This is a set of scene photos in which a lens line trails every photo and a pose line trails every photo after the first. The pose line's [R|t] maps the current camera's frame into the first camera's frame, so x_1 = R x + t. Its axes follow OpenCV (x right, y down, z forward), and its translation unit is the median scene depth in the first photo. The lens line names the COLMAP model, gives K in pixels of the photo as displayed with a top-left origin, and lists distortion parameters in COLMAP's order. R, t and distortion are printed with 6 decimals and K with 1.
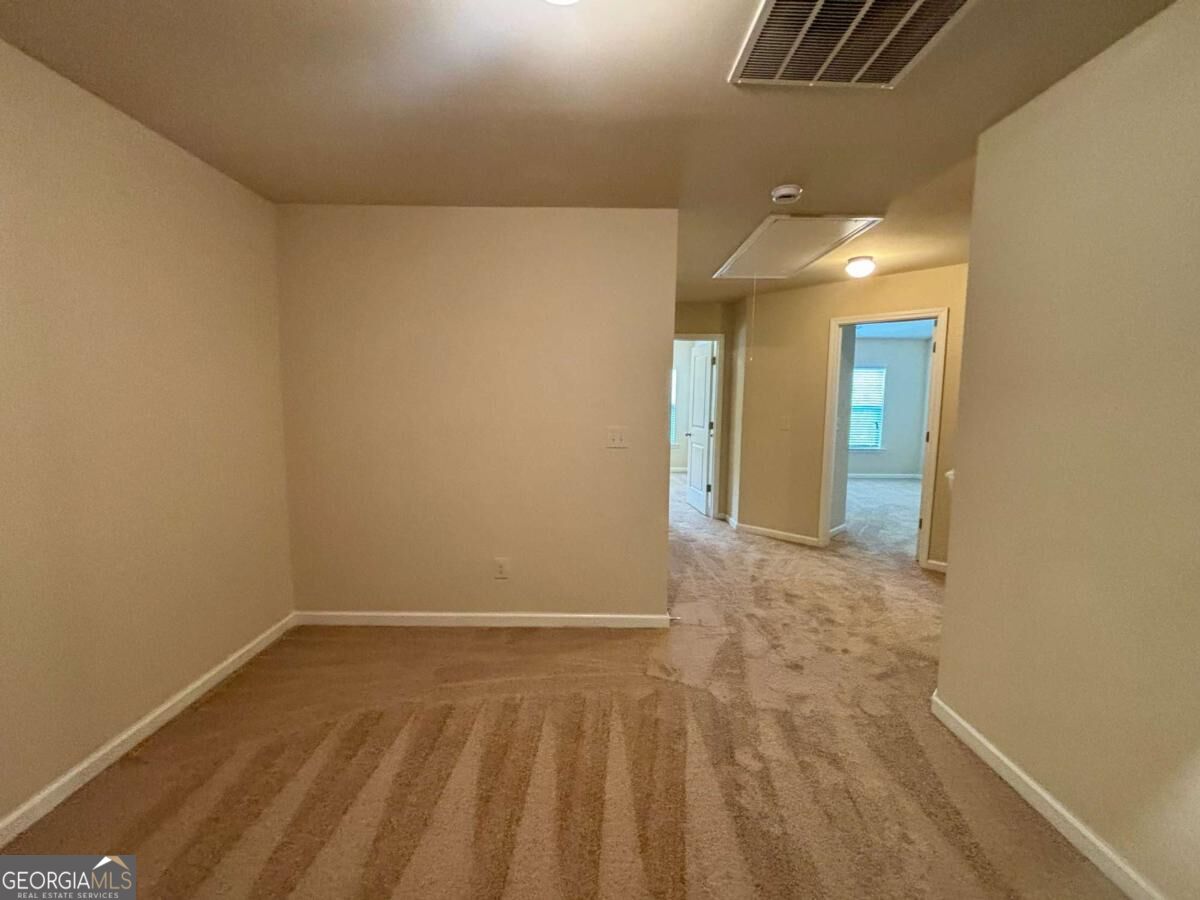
lens RADIAL K [[497.0, 0, 601.5], [0, 497.0, 441.2], [0, 0, 1]] dist [0.002630, 0.000523]
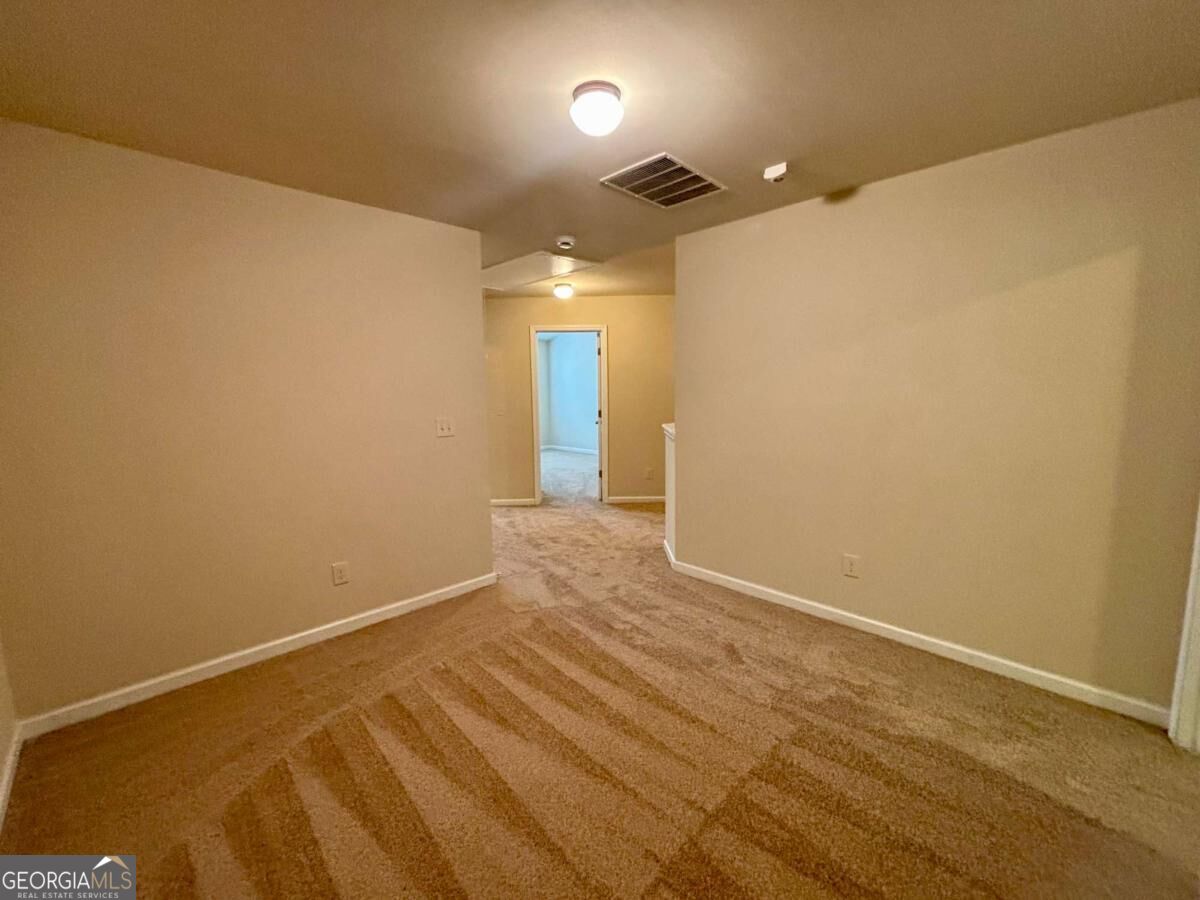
lens RADIAL K [[497.0, 0, 583.3], [0, 497.0, 439.7], [0, 0, 1]] dist [0.002630, 0.000523]
pose [[0.727109, -0.096161, 0.679754, -0.500027], [0.087489, 0.995048, 0.047180, -0.006047], [-0.680924, 0.025166, 0.731921, -0.032313]]
